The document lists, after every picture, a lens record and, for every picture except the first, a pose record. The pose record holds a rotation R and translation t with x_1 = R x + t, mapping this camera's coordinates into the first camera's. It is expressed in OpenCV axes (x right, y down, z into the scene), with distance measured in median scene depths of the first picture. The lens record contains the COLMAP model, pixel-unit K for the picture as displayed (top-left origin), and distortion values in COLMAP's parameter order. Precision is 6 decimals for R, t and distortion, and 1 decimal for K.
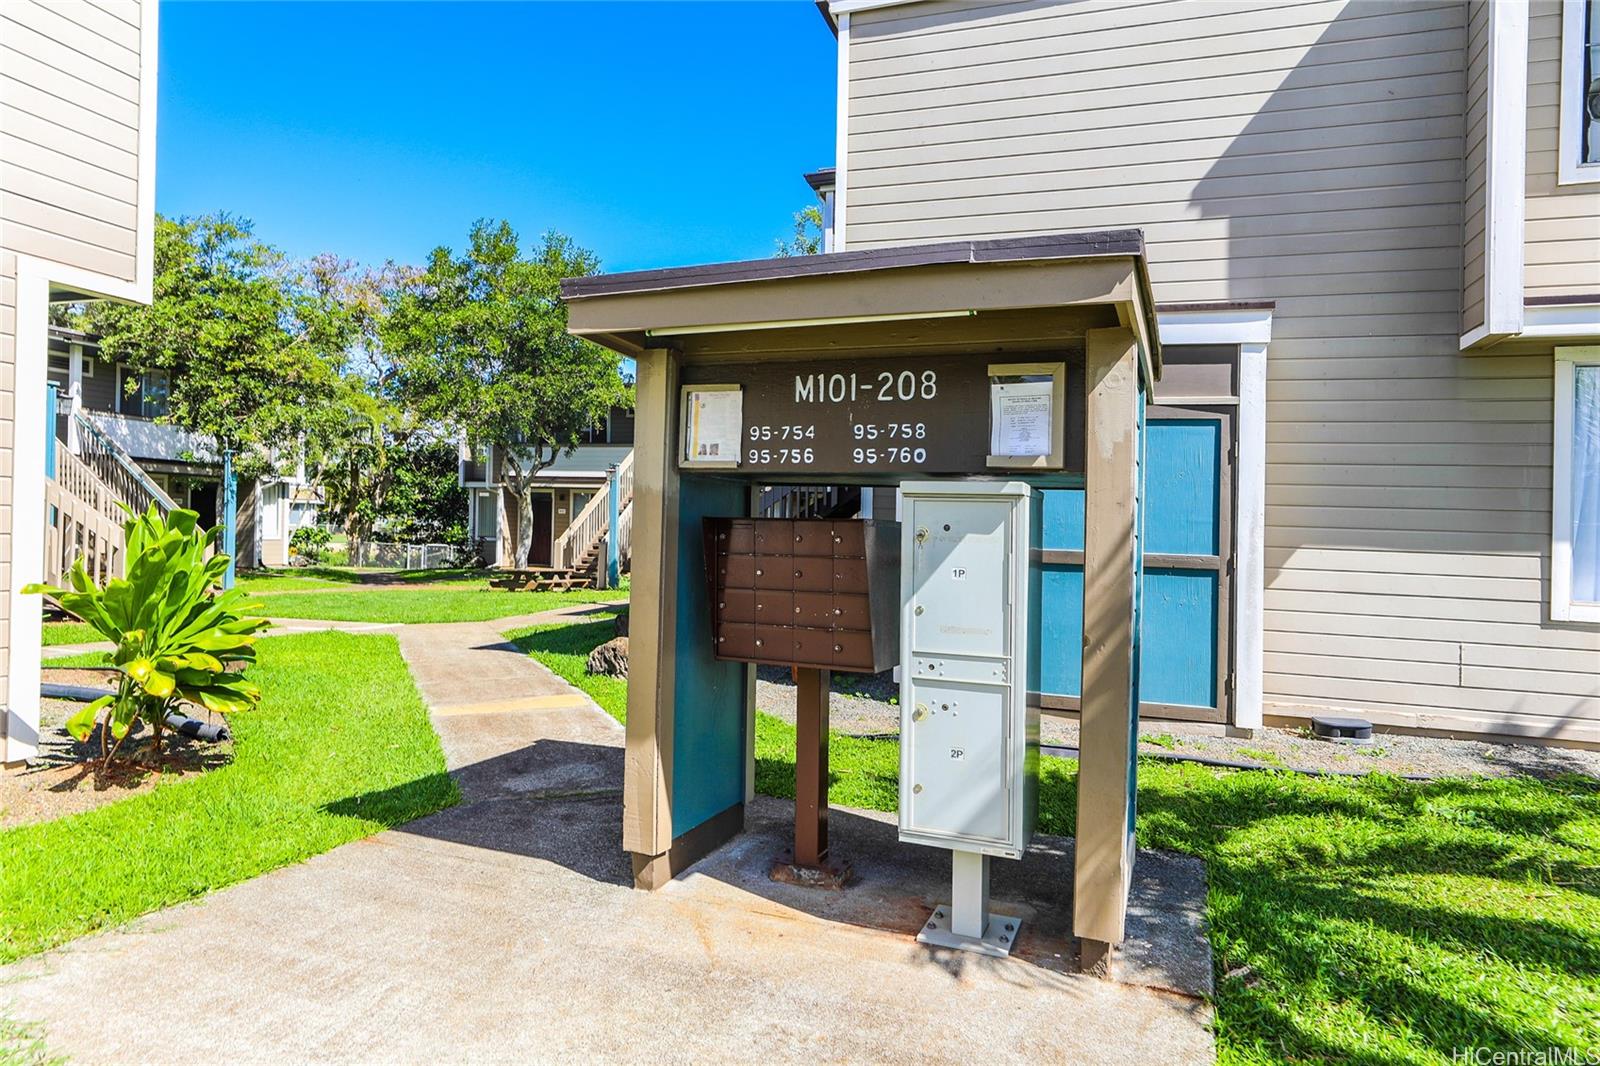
lens RADIAL K [[934.0, 0, 800.0], [0, 934.0, 533.0], [0, 0, 1]] dist [0.000203, 0.000230]
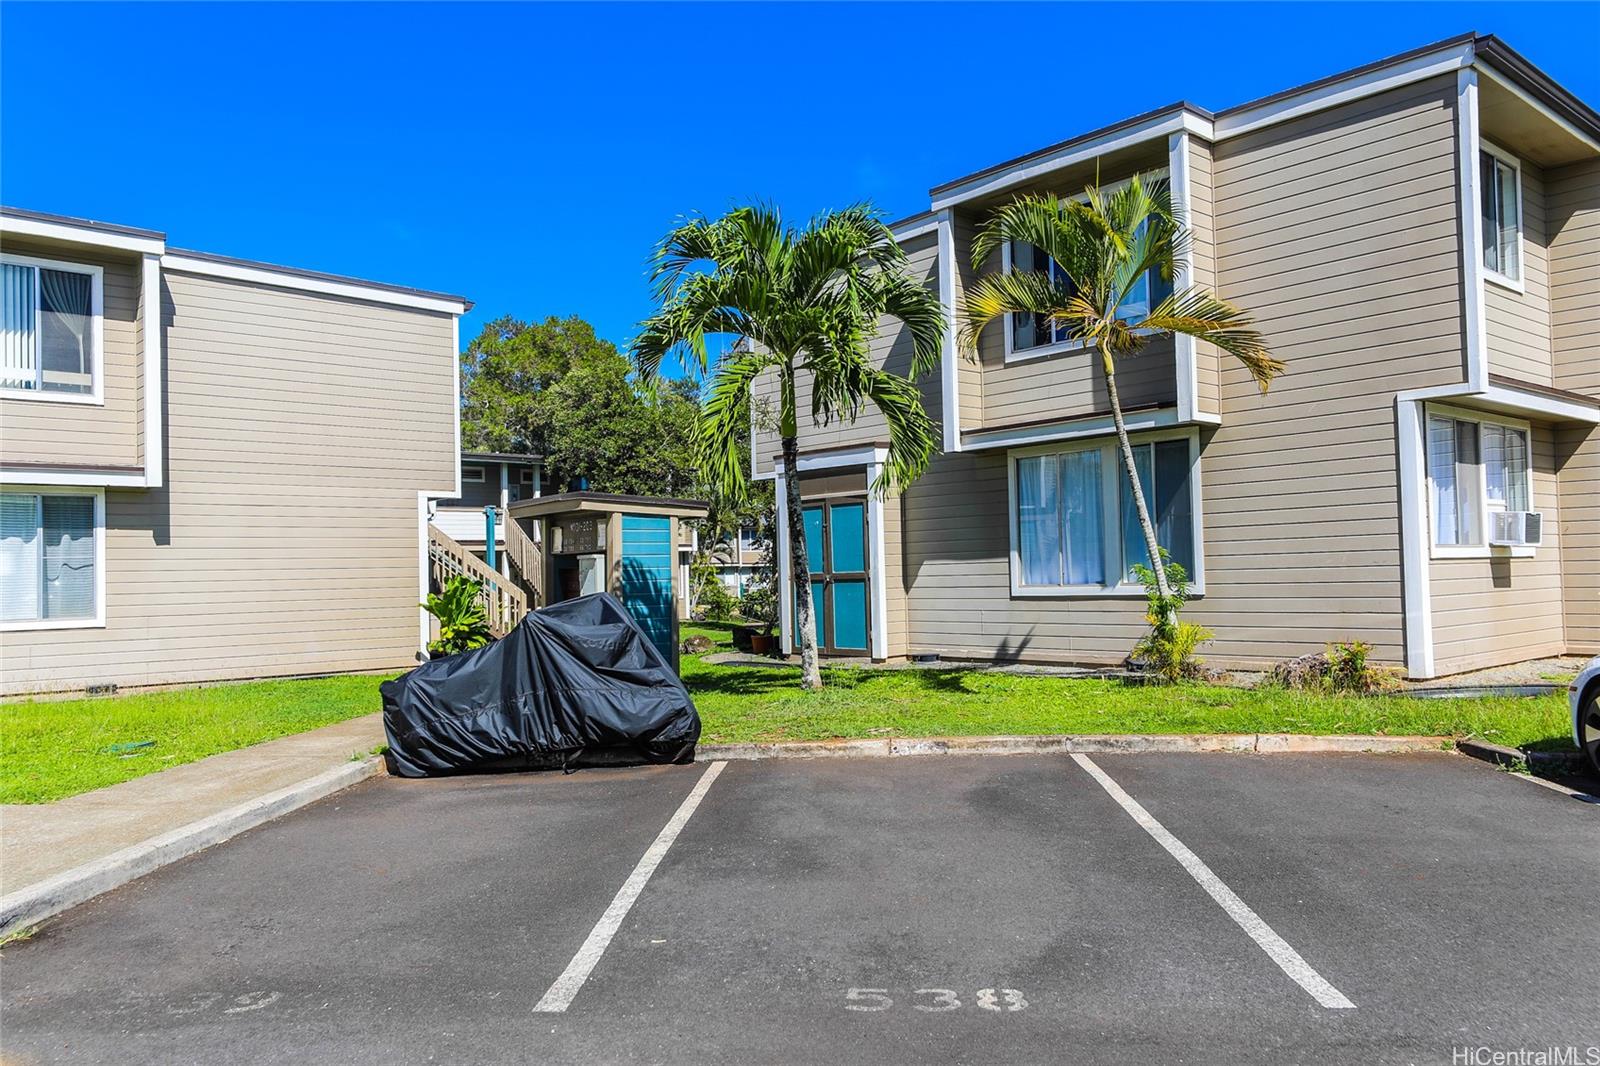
lens RADIAL K [[1199.0, 0, 800.0], [0, 1199.0, 533.0], [0, 0, 1]] dist [-0.000303, -0.000088]
pose [[0.860464, -0.068965, -0.504823, 0.517106], [0.049479, 0.997425, -0.051924, 0.021928], [0.507104, 0.019700, 0.861660, -0.401154]]
